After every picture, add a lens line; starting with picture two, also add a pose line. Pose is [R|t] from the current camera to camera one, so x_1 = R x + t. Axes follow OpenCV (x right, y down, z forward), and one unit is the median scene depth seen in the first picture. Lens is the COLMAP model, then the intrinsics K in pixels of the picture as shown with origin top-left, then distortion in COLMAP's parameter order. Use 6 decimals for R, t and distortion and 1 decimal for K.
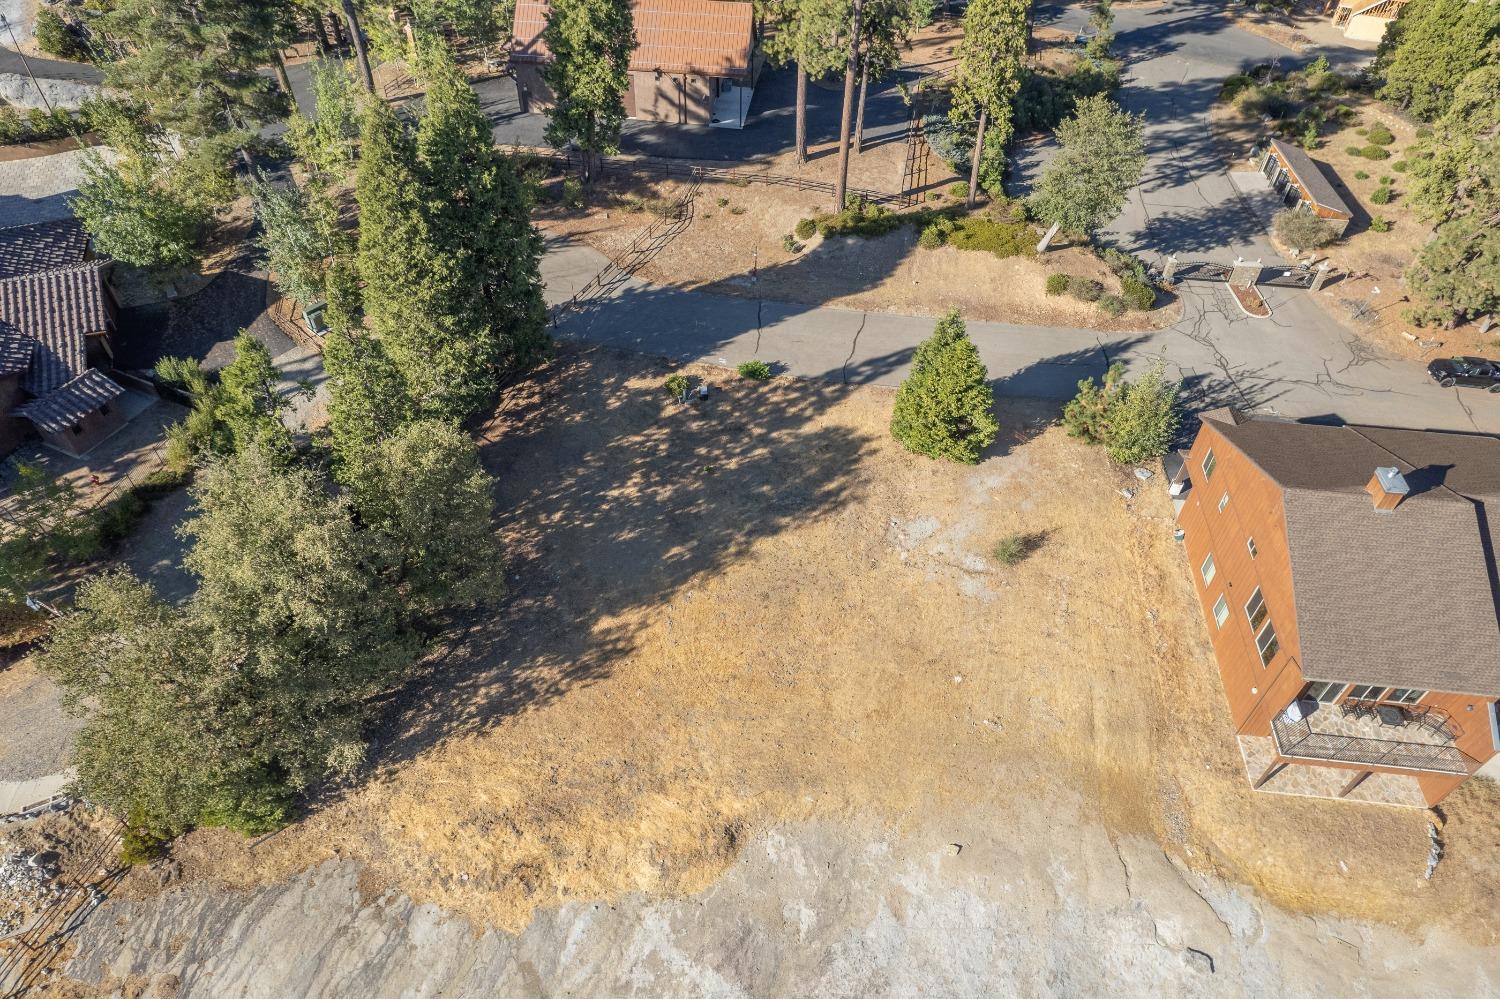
lens RADIAL K [[963.7, 0, 744.7], [0, 963.7, 515.6], [0, 0, 1]] dist [-0.080810, 0.072657]
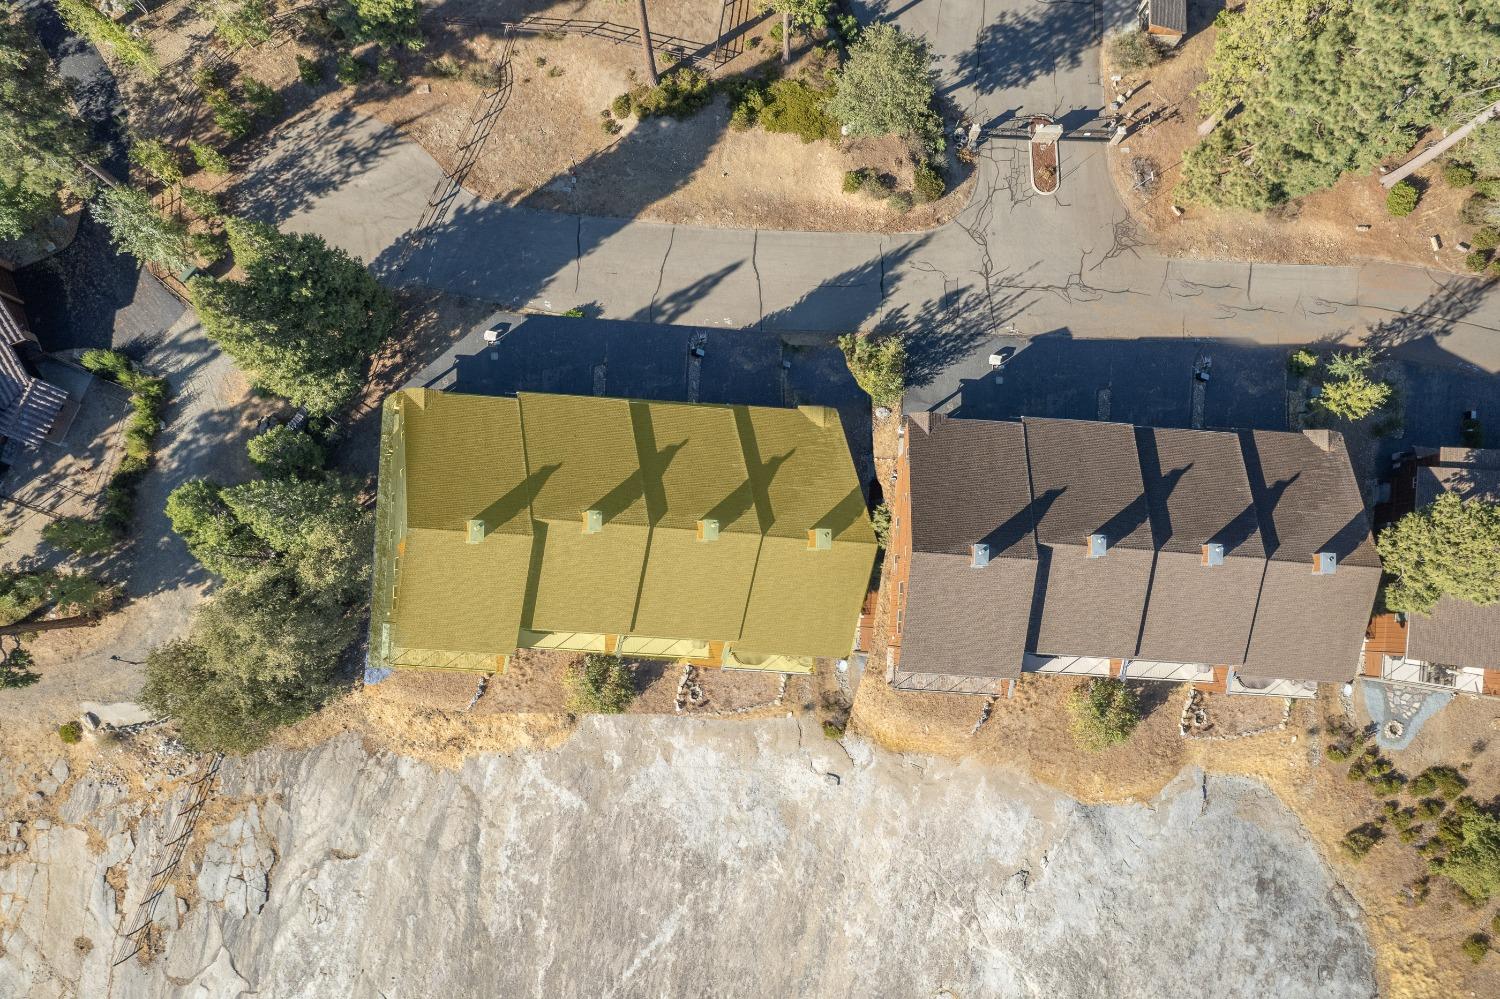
lens RADIAL K [[963.7, 0, 755.0], [0, 963.7, 503.4], [0, 0, 1]] dist [-0.080810, 0.072657]
pose [[0.999159, -0.039578, -0.010730, 0.249302], [0.037925, 0.792371, 0.608860, -0.715946], [-0.015596, -0.608755, 0.793205, -0.089714]]
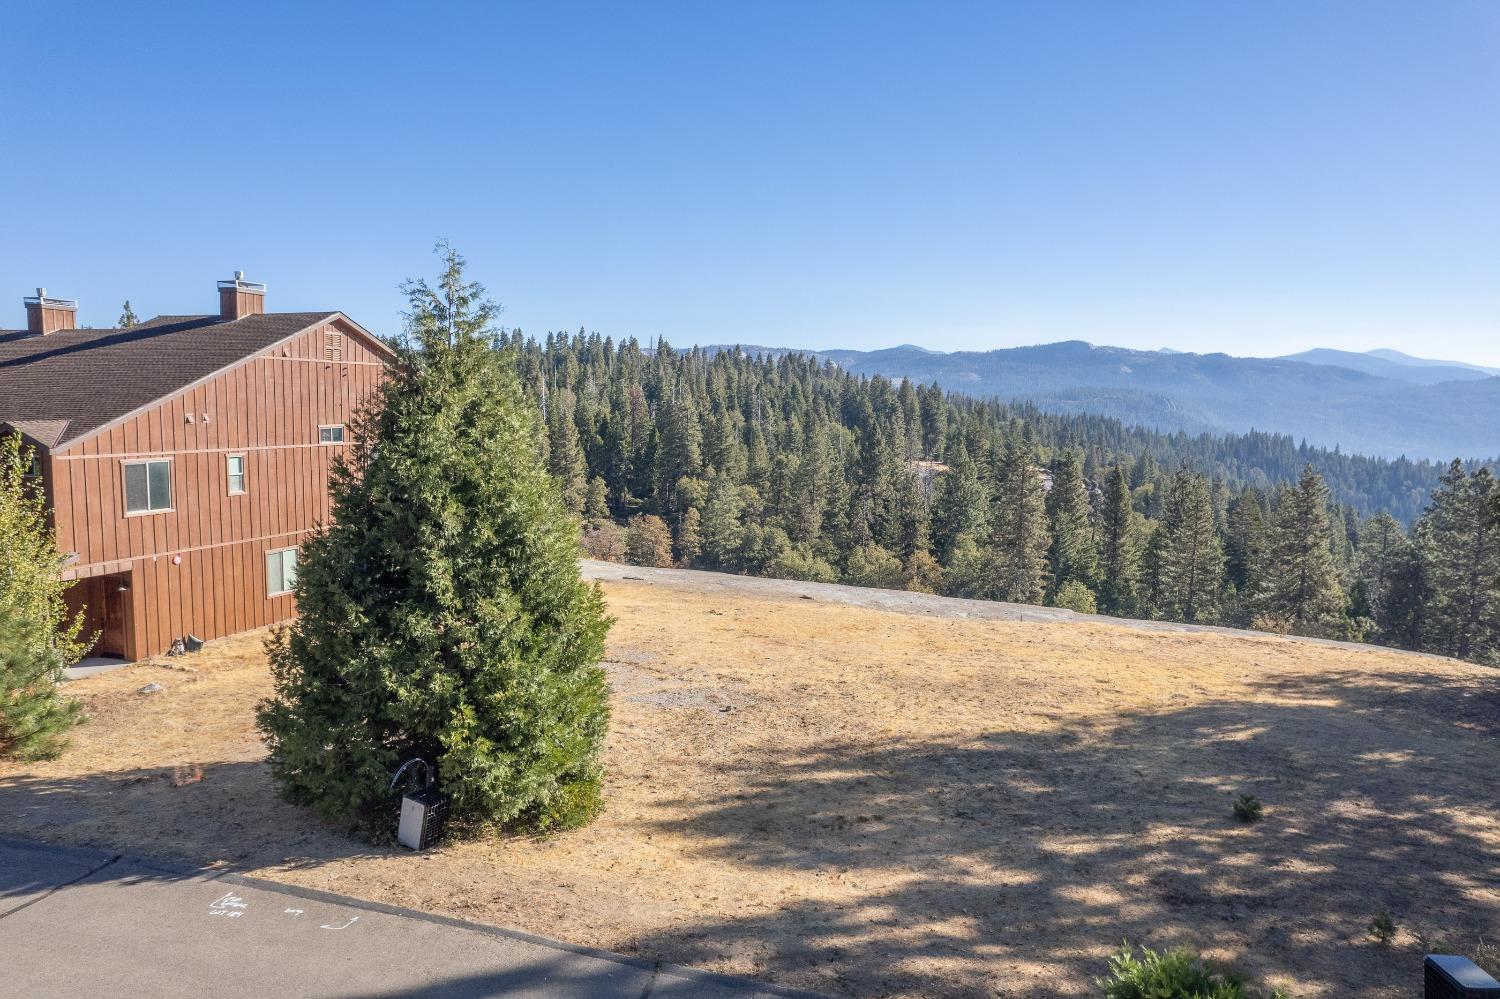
lens RADIAL K [[963.7, 0, 750.2], [0, 963.7, 505.7], [0, 0, 1]] dist [-0.080810, 0.072657]
pose [[-0.976610, -0.063627, 0.205389, 0.056103], [0.122858, 0.618806, 0.775877, -0.342777], [-0.176463, 0.782963, -0.596515, 1.088445]]
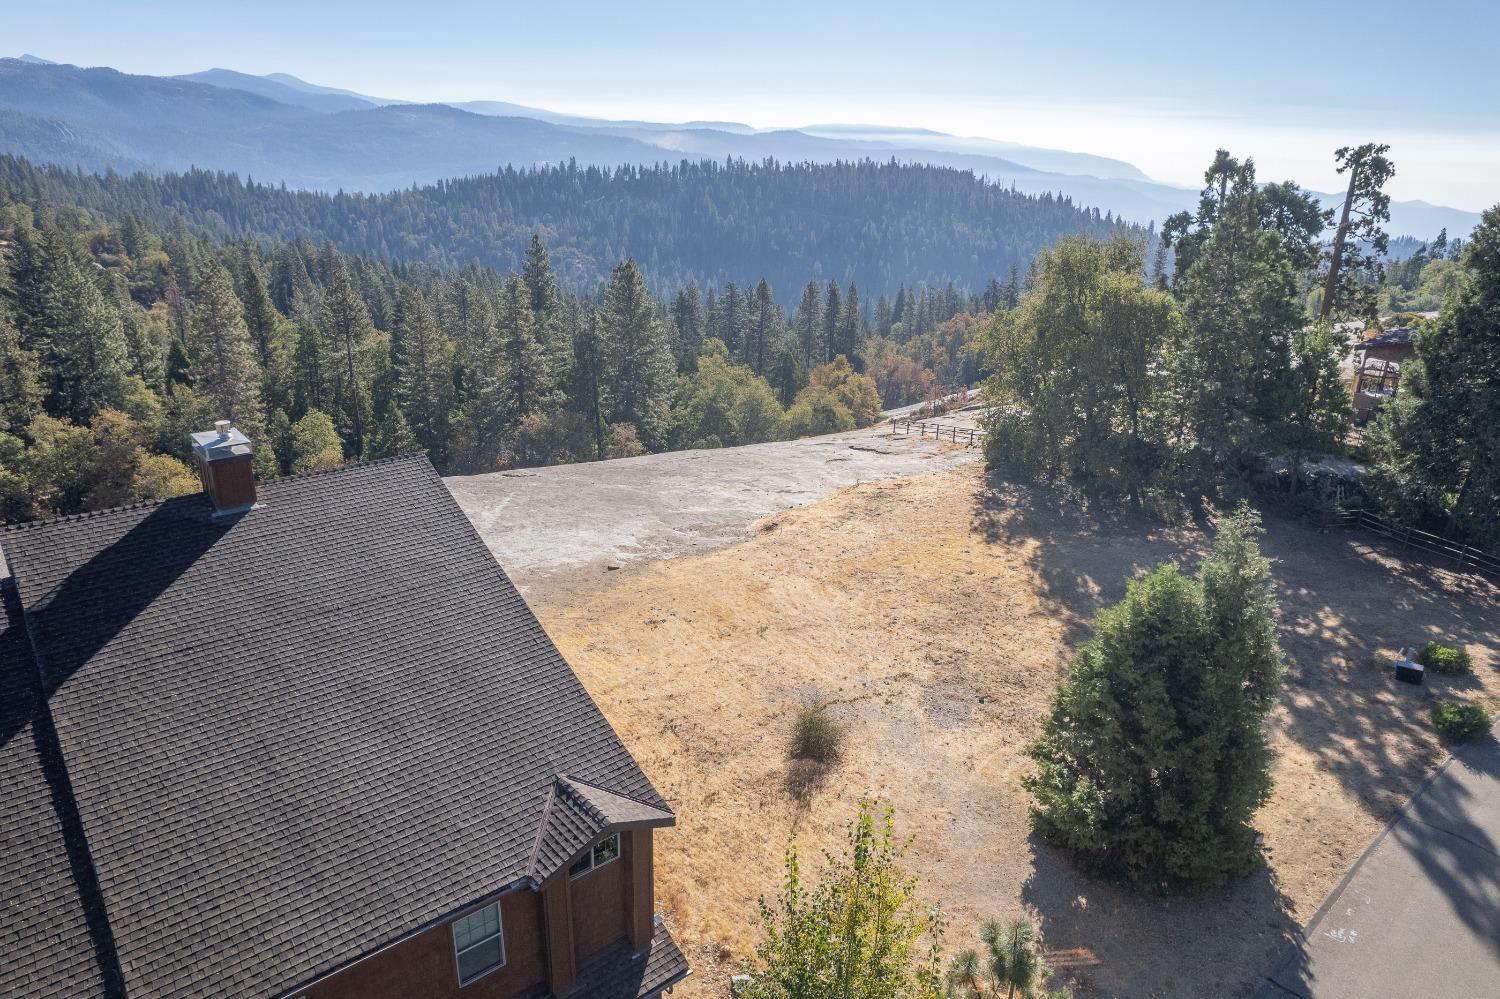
lens RADIAL K [[963.7, 0, 747.7], [0, 963.7, 506.0], [0, 0, 1]] dist [-0.080810, 0.072657]
pose [[-0.694639, 0.212465, -0.687267, 0.584920], [-0.544248, 0.469514, 0.695234, -0.345451], [0.470394, 0.856980, -0.210509, 0.877287]]
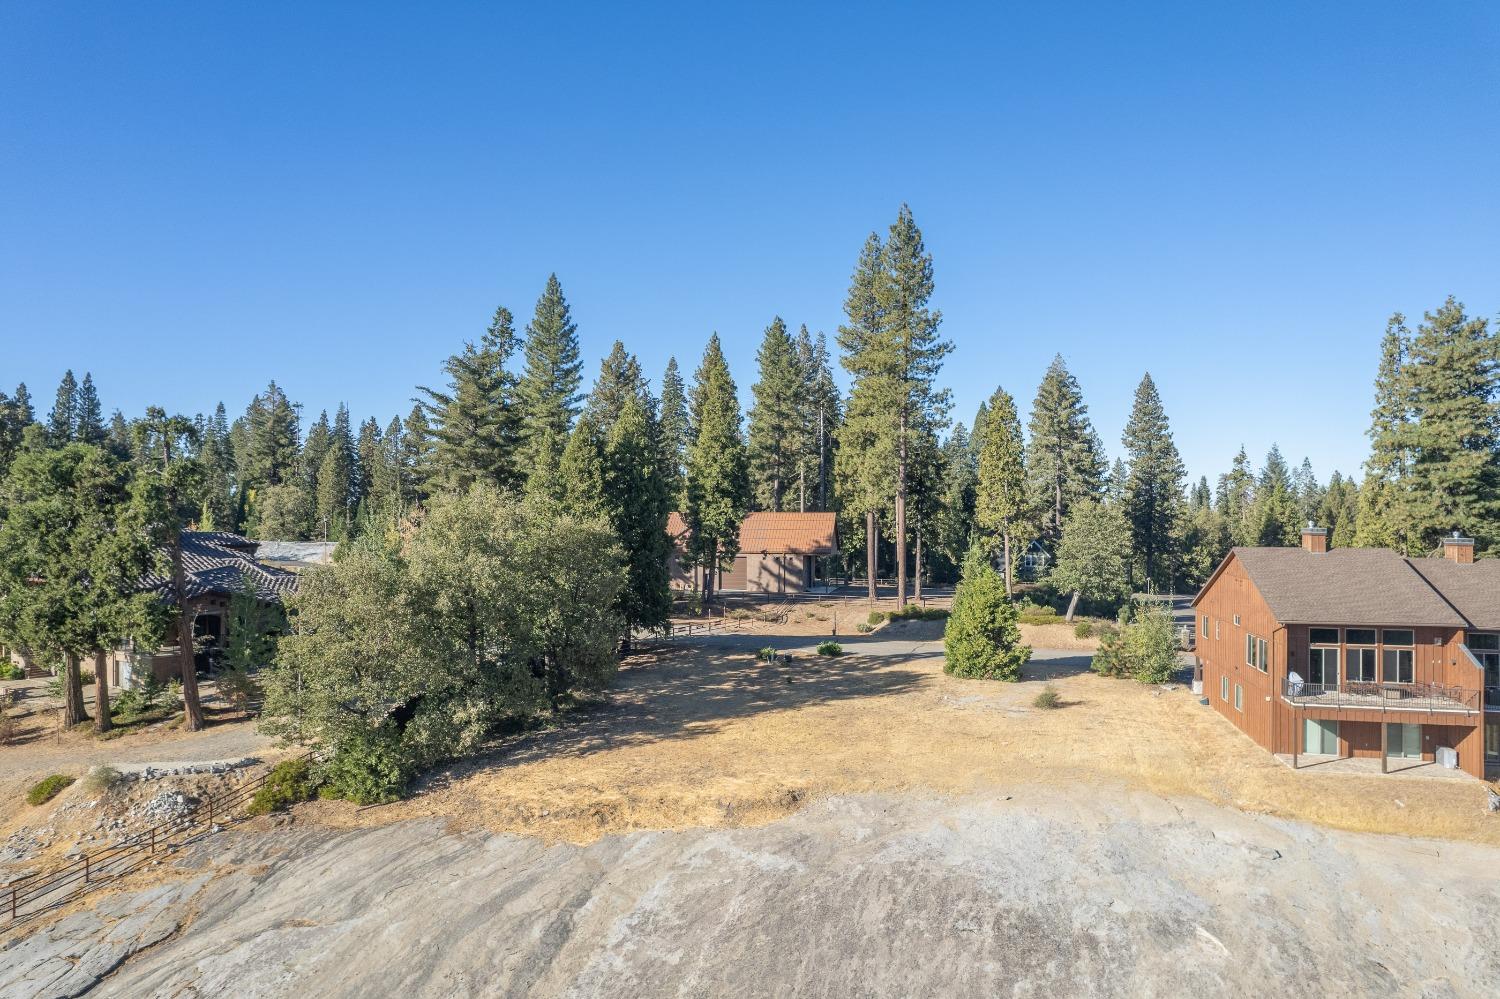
lens RADIAL K [[963.7, 0, 751.0], [0, 963.7, 503.1], [0, 0, 1]] dist [-0.080810, 0.072657]
pose [[0.994628, -0.020739, -0.101417, 0.039075], [-0.059152, 0.690141, -0.721253, 0.644878], [0.084950, 0.723377, 0.685207, 0.013331]]
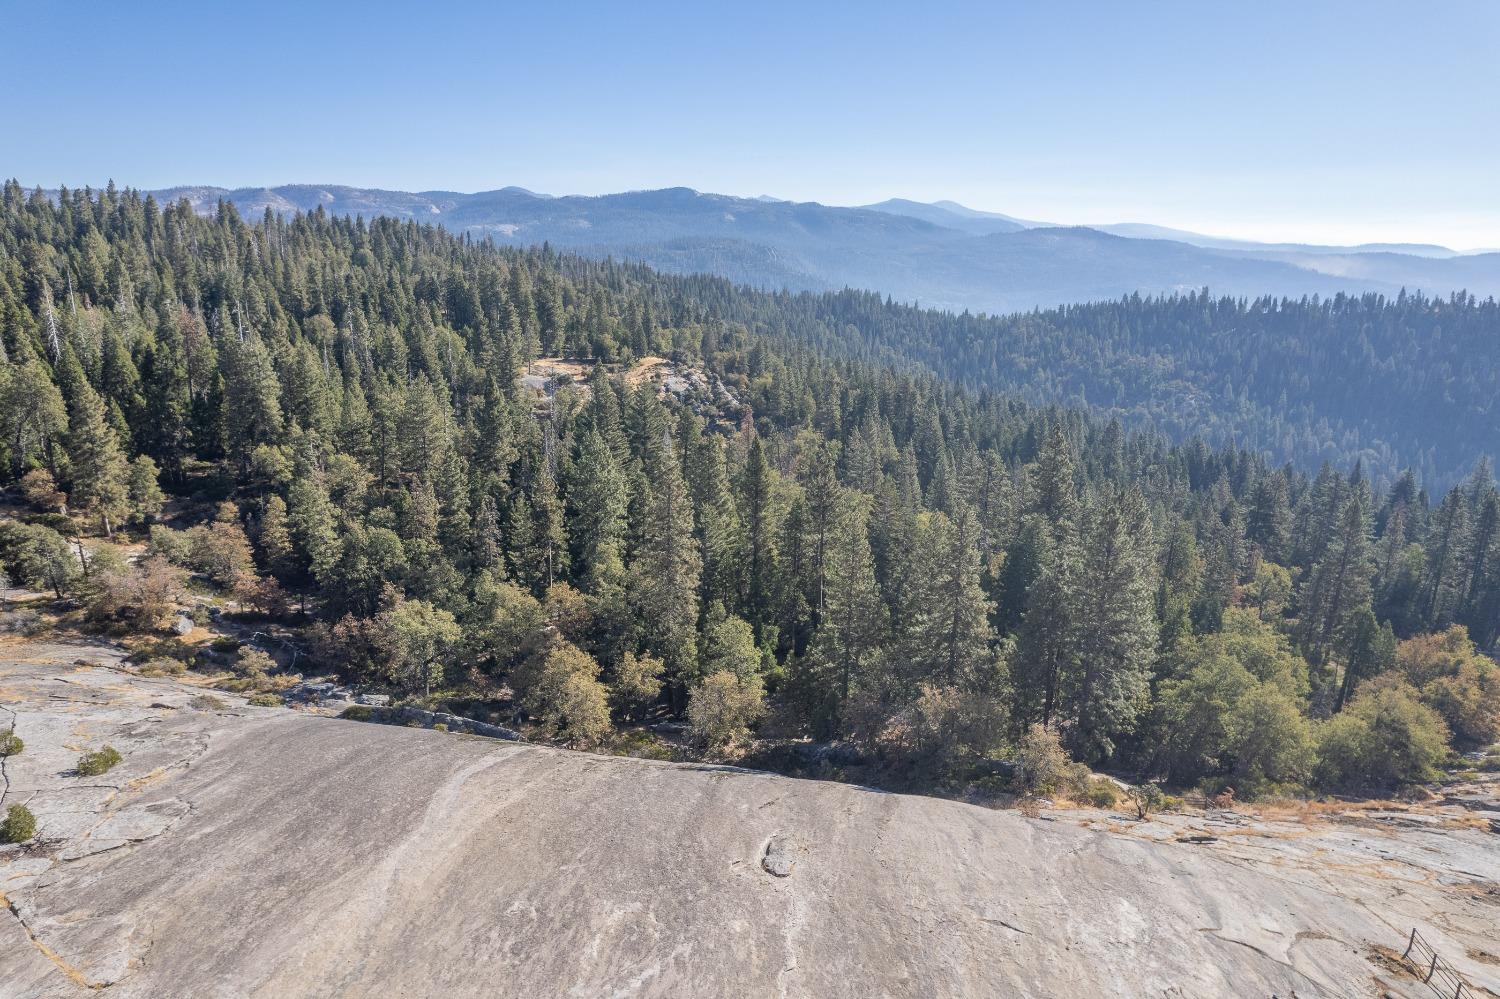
lens RADIAL K [[963.7, 0, 751.2], [0, 963.7, 500.3], [0, 0, 1]] dist [-0.080810, 0.072657]
pose [[-0.982289, 0.000085, -0.187371, 0.107059], [-0.162694, 0.495657, 0.853144, -0.312656], [0.092945, 0.868518, -0.486865, 0.574765]]
